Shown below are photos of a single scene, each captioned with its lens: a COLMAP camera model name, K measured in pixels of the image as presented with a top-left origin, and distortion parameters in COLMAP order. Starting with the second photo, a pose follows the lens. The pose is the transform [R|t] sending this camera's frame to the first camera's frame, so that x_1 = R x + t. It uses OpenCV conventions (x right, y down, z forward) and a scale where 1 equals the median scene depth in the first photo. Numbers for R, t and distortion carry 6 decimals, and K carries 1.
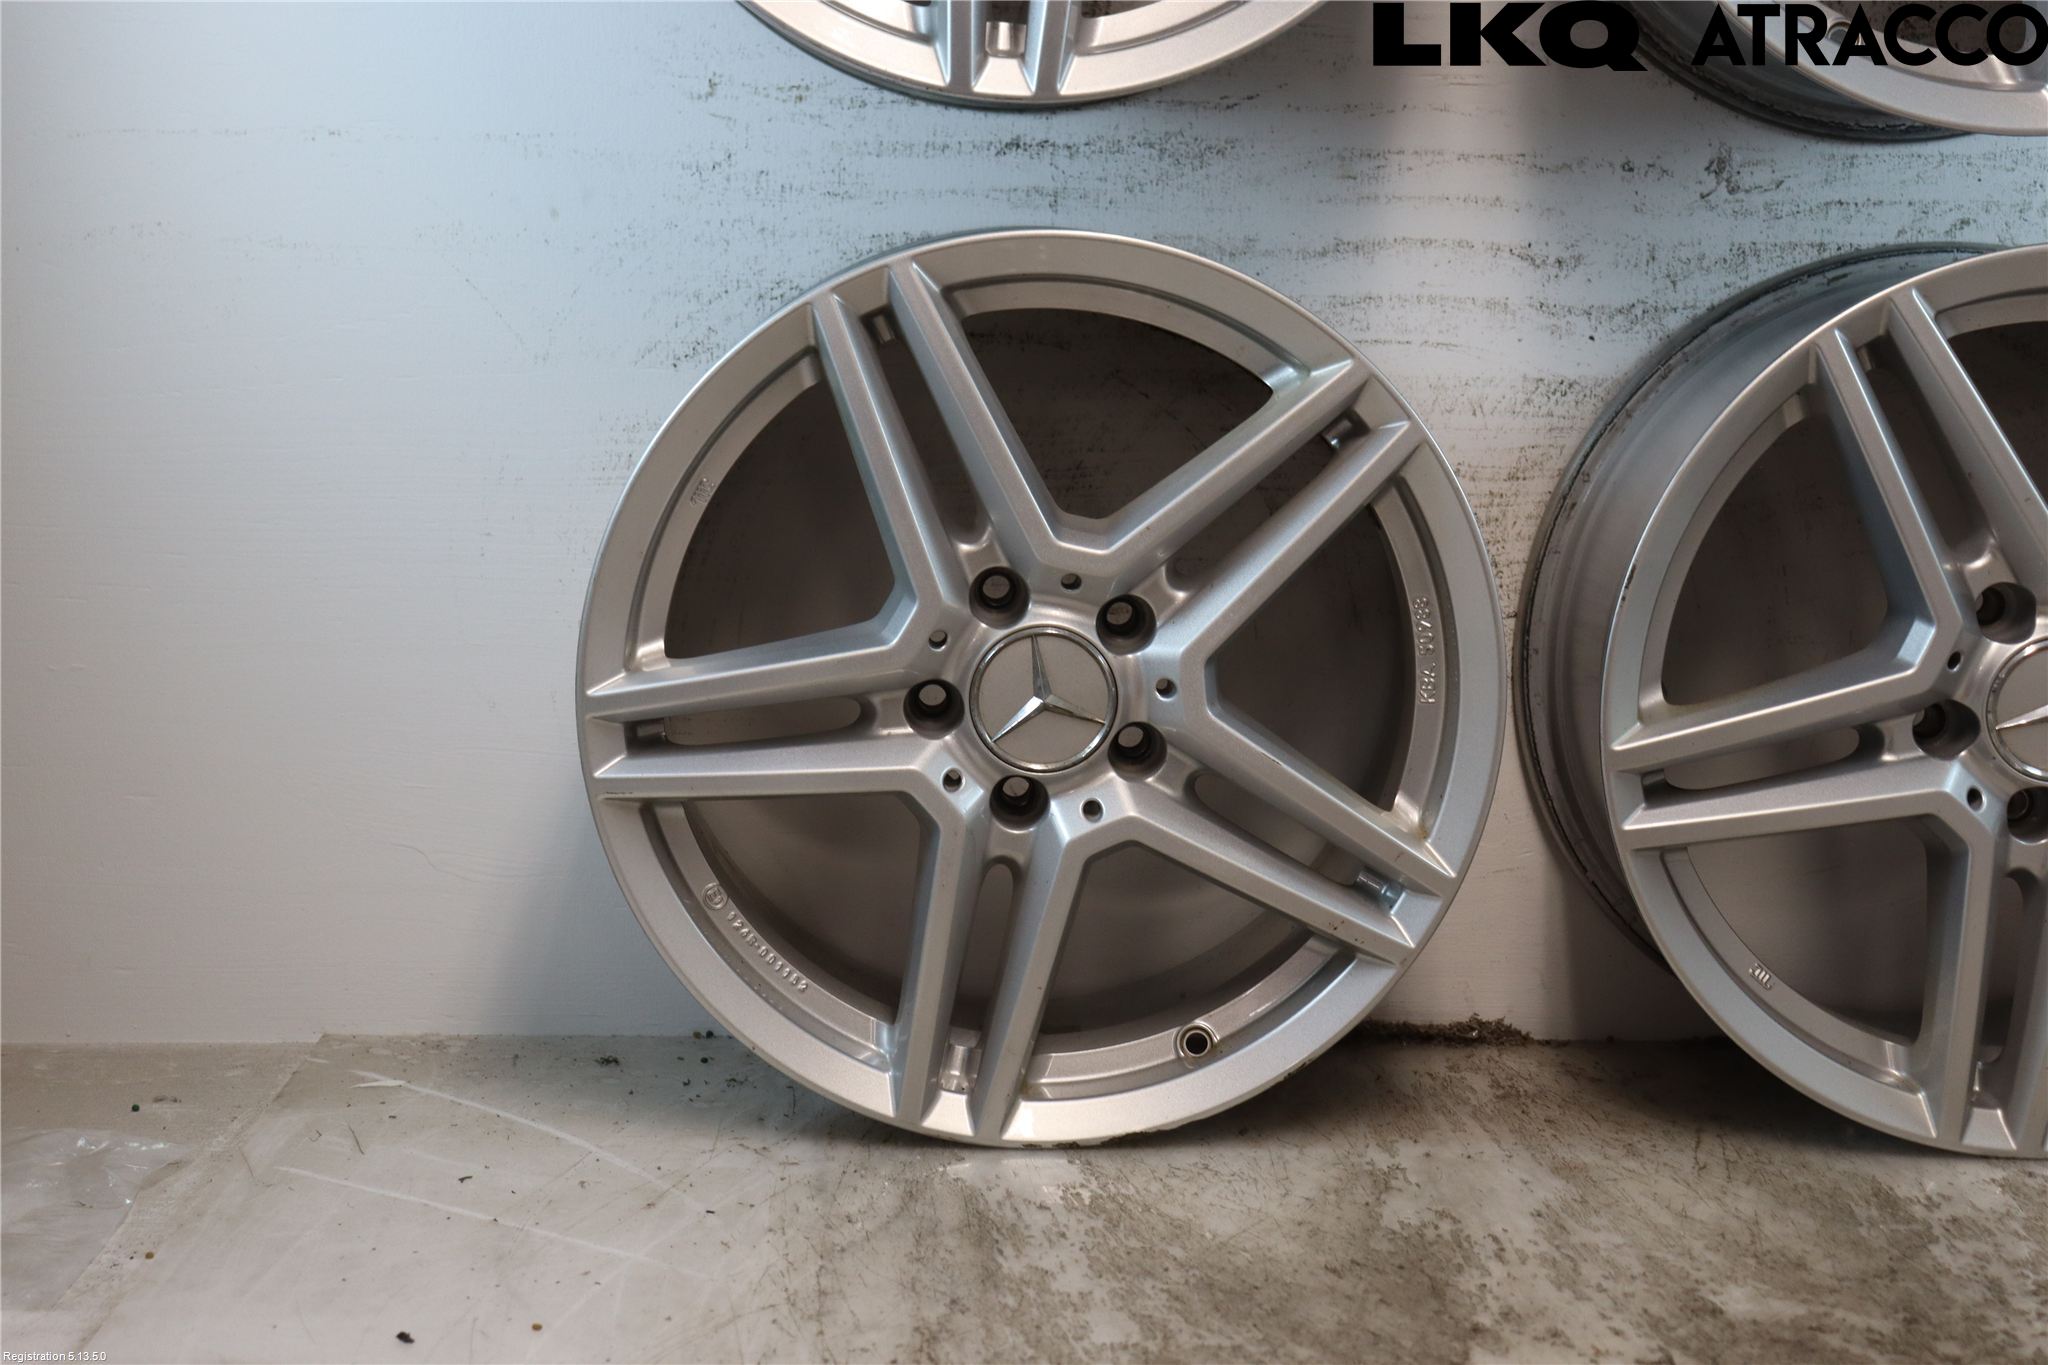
lens RADIAL K [[2997.4, 0, 1034.6], [0, 2997.4, 661.9], [0, 0, 1]] dist [0.103308, 0.000000]
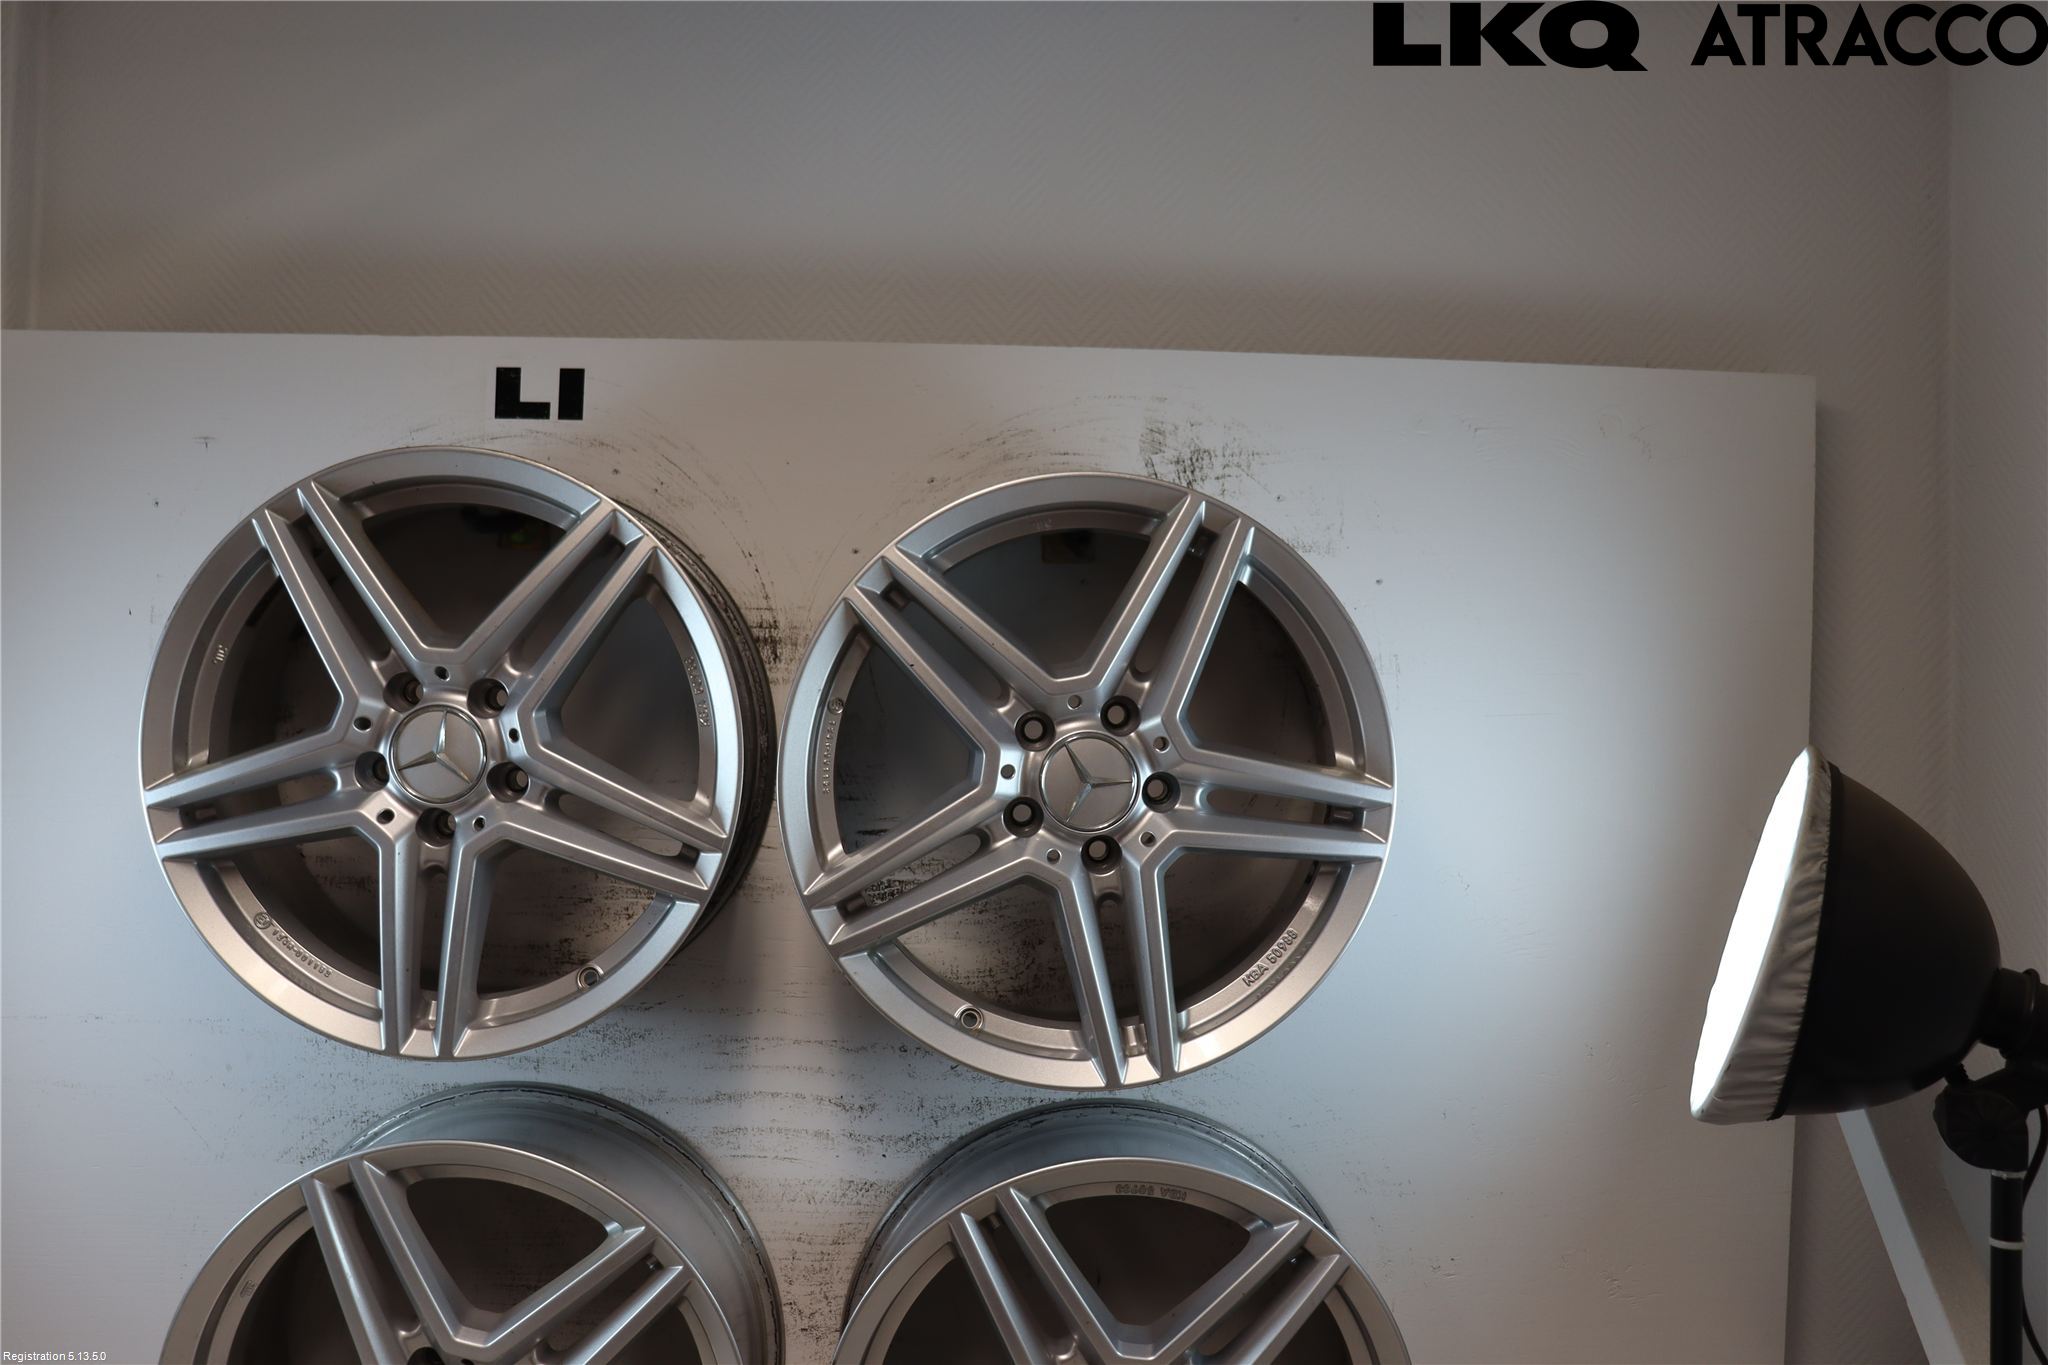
lens RADIAL K [[1776.9, 0, 1019.2], [0, 1776.9, 690.9], [0, 0, 1]] dist [-0.138944, 0.080487]
pose [[0.999519, 0.004960, -0.030626, 0.283195], [-0.009795, 0.987100, -0.159806, -0.201199], [0.029438, 0.160029, 0.986673, 0.073471]]
